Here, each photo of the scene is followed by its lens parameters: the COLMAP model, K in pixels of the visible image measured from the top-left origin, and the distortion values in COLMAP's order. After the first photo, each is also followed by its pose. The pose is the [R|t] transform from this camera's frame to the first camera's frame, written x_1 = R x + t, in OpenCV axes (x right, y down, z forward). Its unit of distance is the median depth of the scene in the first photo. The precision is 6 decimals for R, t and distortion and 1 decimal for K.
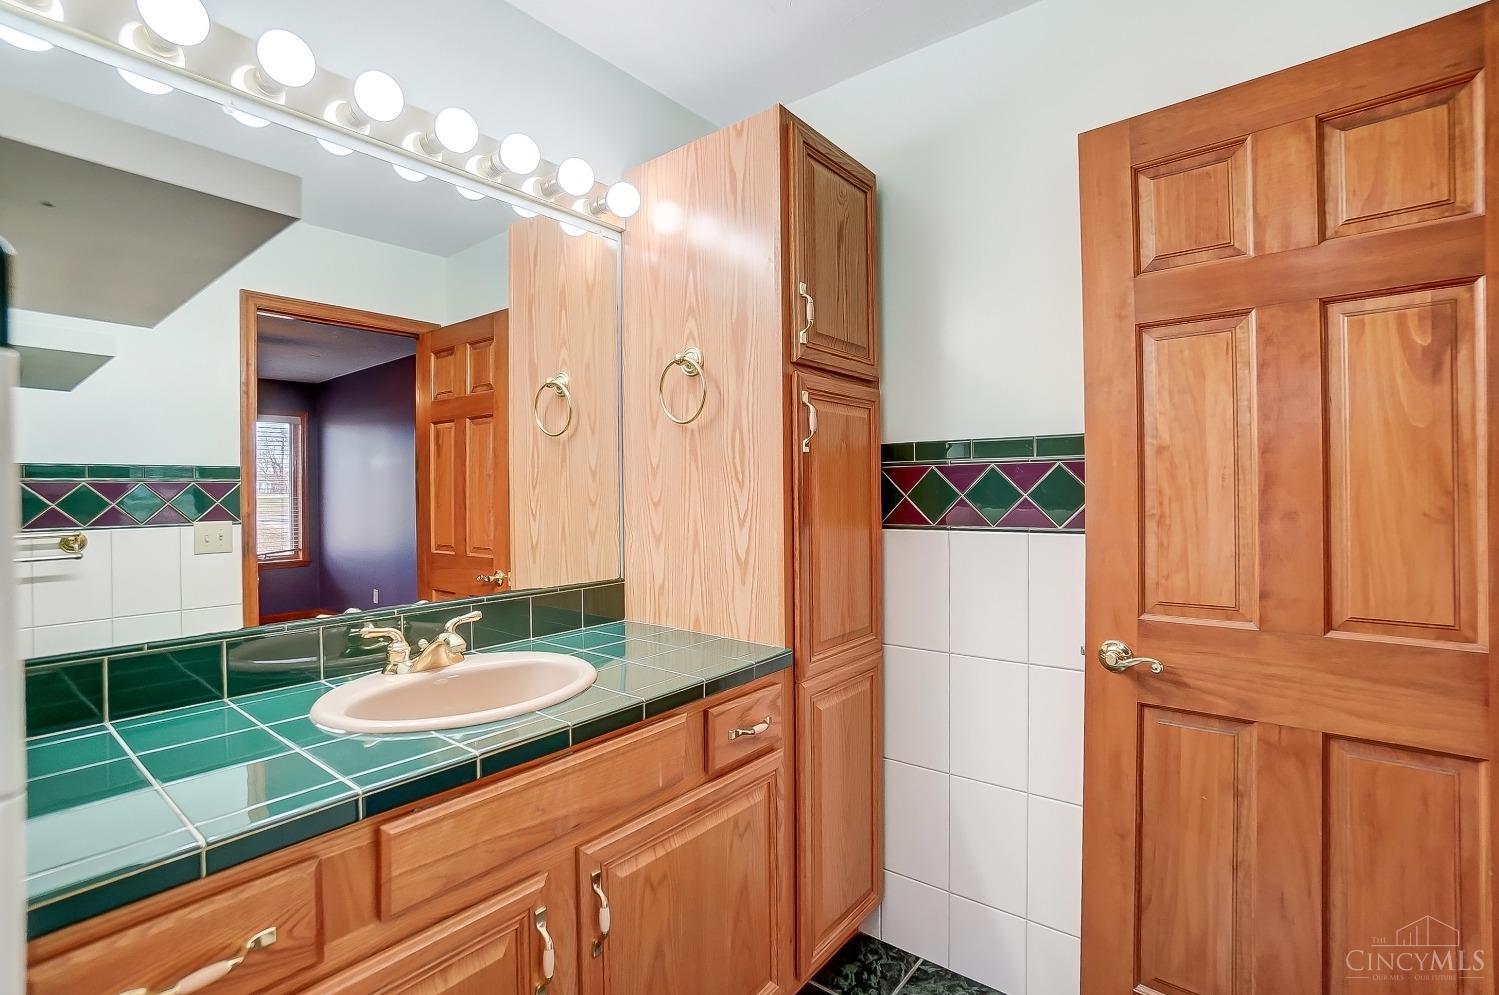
lens RADIAL K [[667.2, 0, 747.8], [0, 667.2, 492.9], [0, 0, 1]] dist [-0.038344, 0.000262]
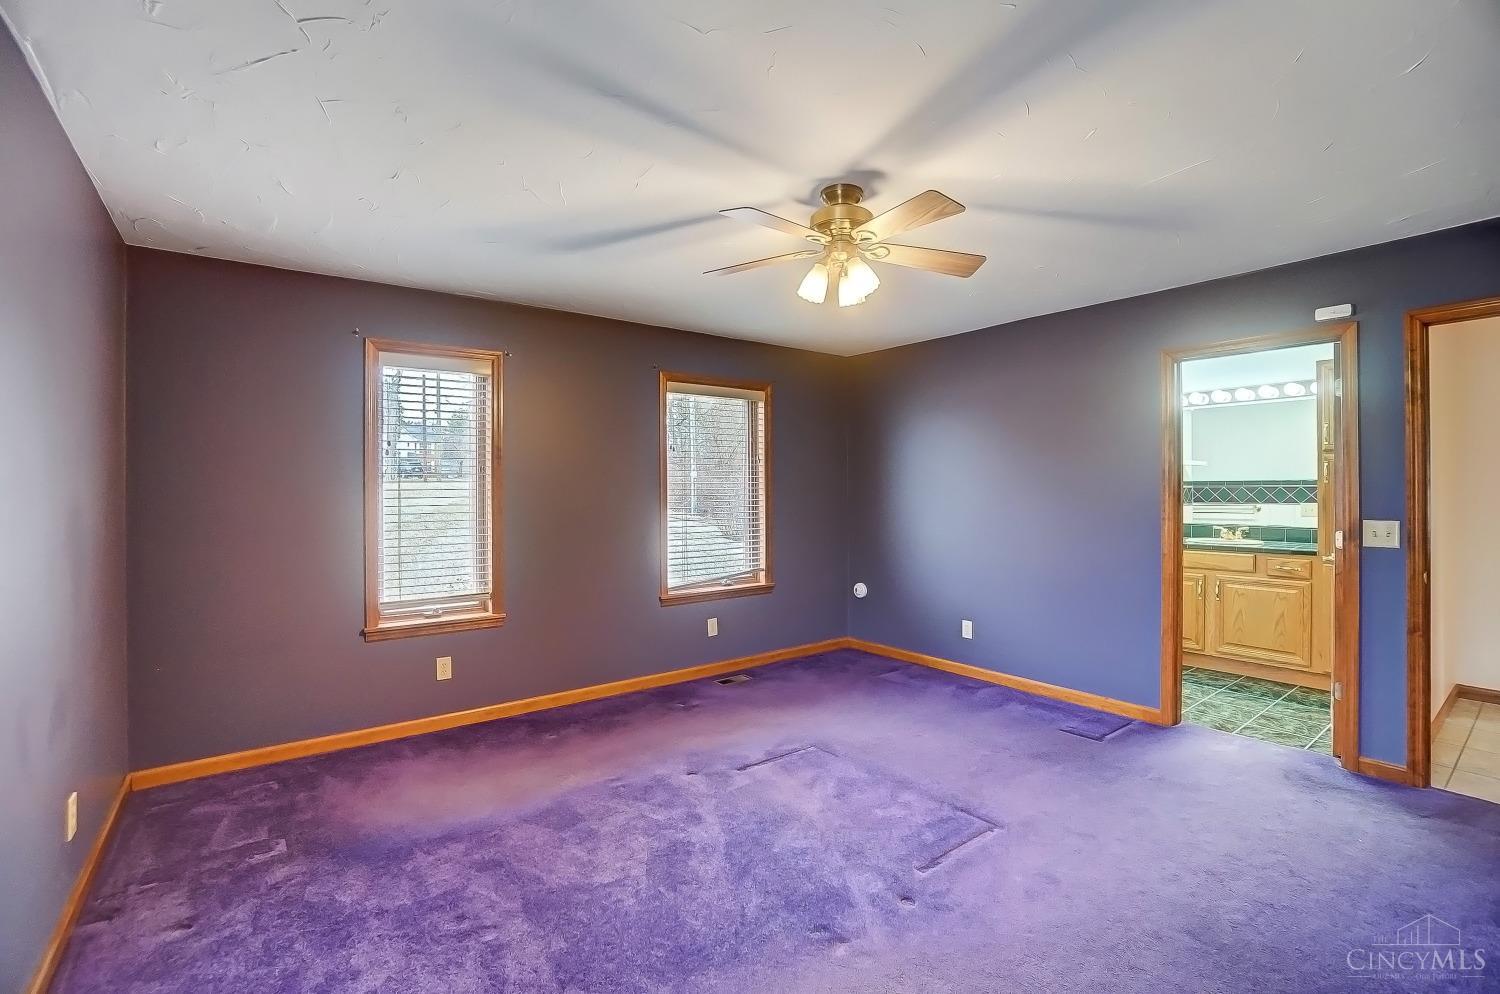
lens RADIAL K [[667.7, 0, 748.3], [0, 667.7, 492.4], [0, 0, 1]] dist [-0.038344, 0.000262]
pose [[-0.230458, 0.011973, -0.973009, 3.106899], [0.005685, 0.999924, 0.010958, -0.050297], [0.973066, -0.003006, -0.230508, -0.684390]]
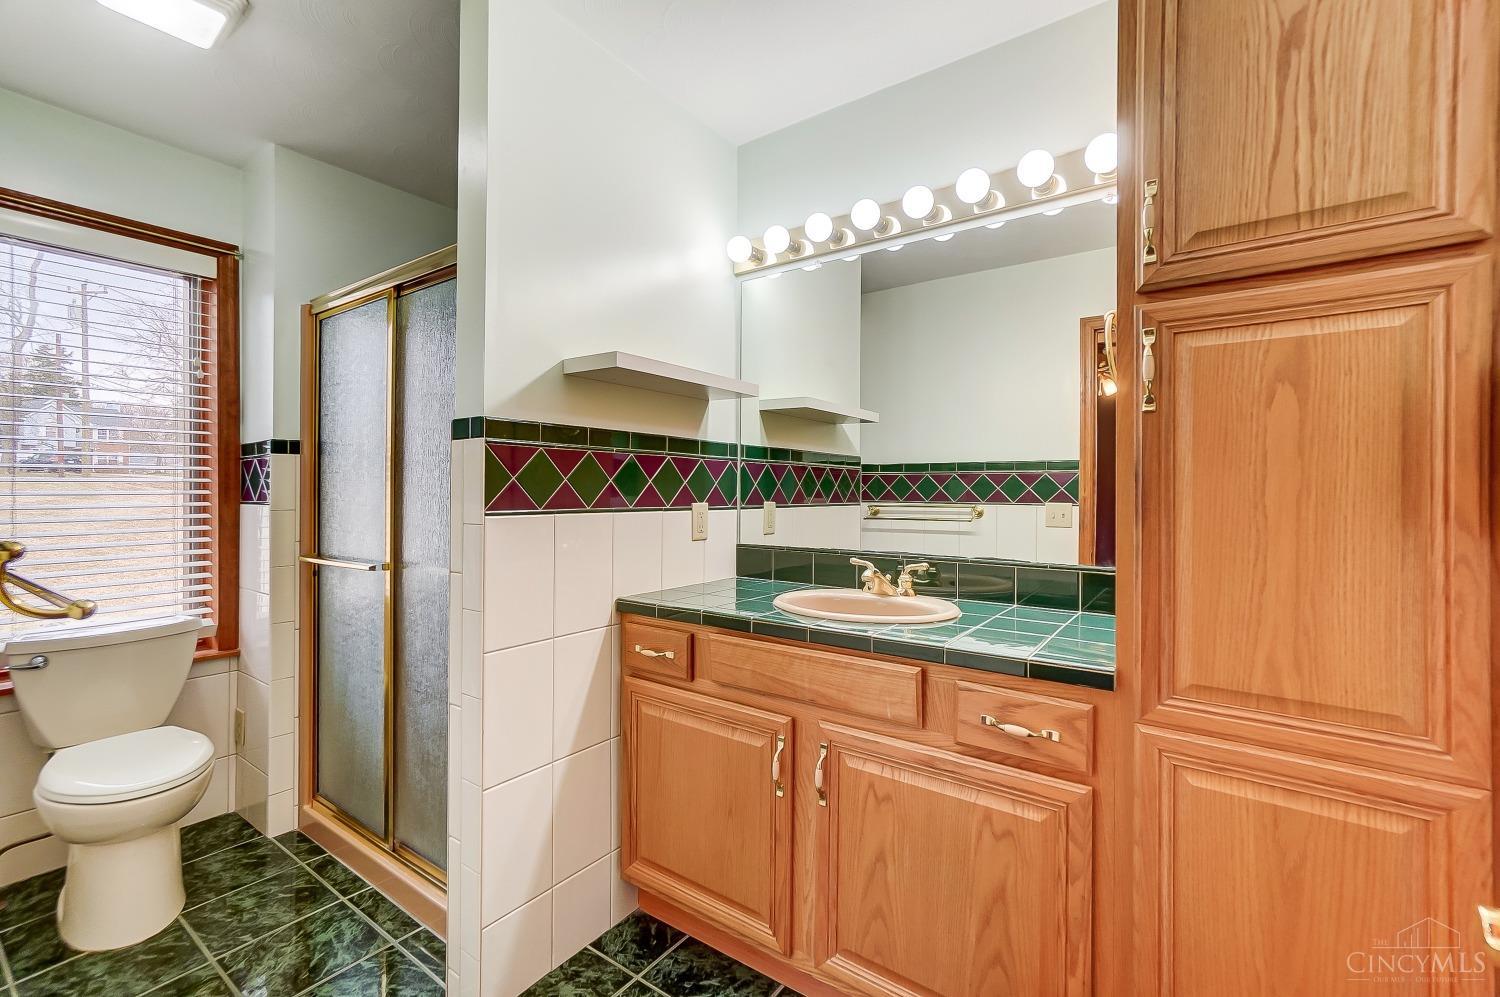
lens RADIAL K [[659.5, 0, 753.4], [0, 659.5, 492.5], [0, 0, 1]] dist [0.003486, 0.000795]
pose [[0.067192, 0.012597, -0.997661, 0.743393], [-0.012145, 0.999857, 0.011806, 0.023813], [0.997666, 0.011323, 0.067335, 0.493590]]
